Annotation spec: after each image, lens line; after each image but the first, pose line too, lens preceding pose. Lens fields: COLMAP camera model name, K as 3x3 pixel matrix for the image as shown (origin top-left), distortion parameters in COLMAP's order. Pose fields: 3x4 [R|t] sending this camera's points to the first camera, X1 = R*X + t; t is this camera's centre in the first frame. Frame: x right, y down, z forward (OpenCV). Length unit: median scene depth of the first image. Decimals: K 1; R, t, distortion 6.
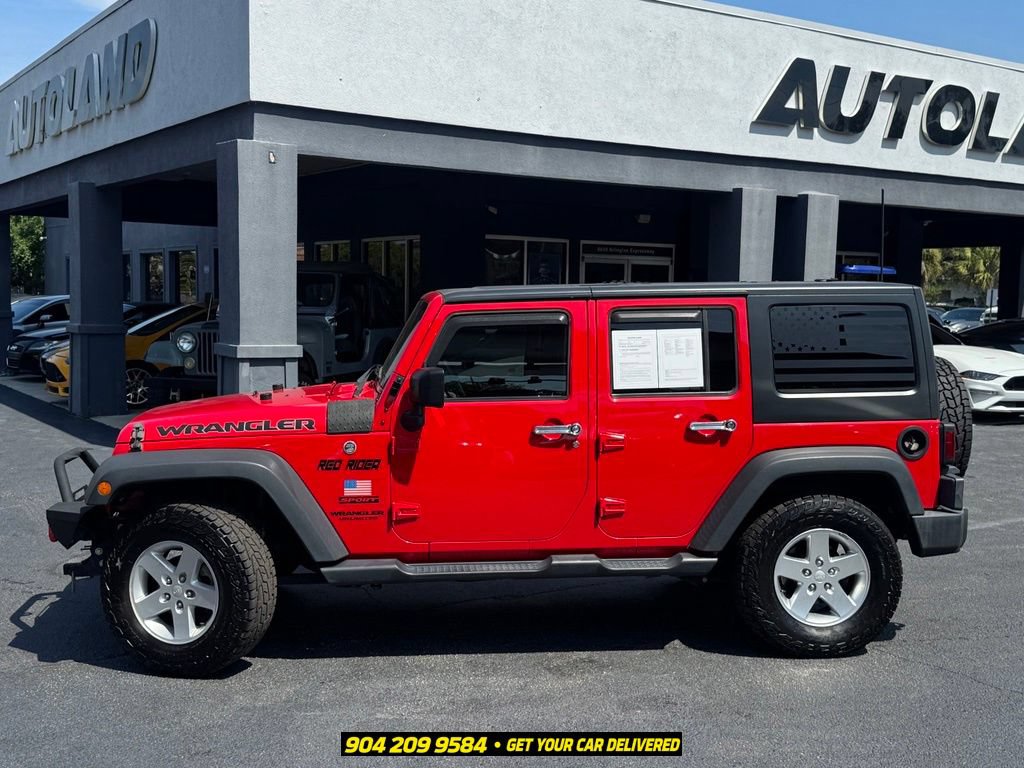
lens RADIAL K [[1138.5, 0, 512.0], [0, 1138.5, 384.0], [0, 0, 1]] dist [0.198295, -0.450054]
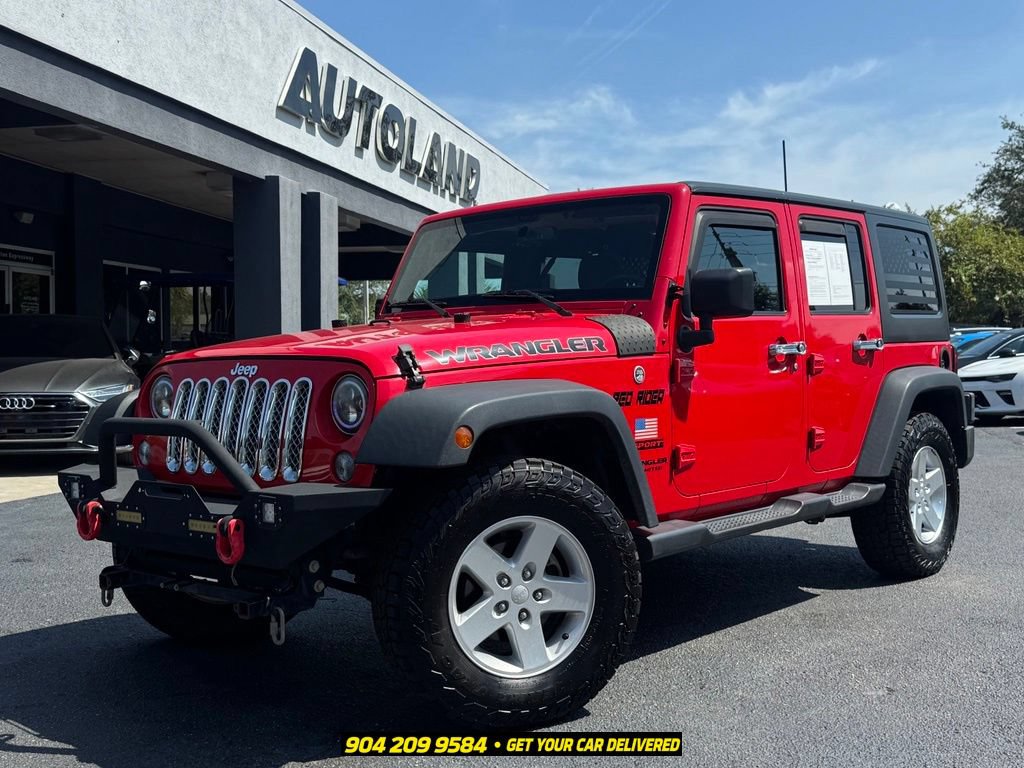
lens RADIAL K [[1138.5, 0, 512.0], [0, 1138.5, 384.0], [0, 0, 1]] dist [0.198295, -0.450054]
pose [[0.735421, -0.031141, 0.676894, -0.677235], [0.065867, 0.997498, -0.025671, 0.072308], [-0.674401, 0.063464, 0.735632, 0.490106]]
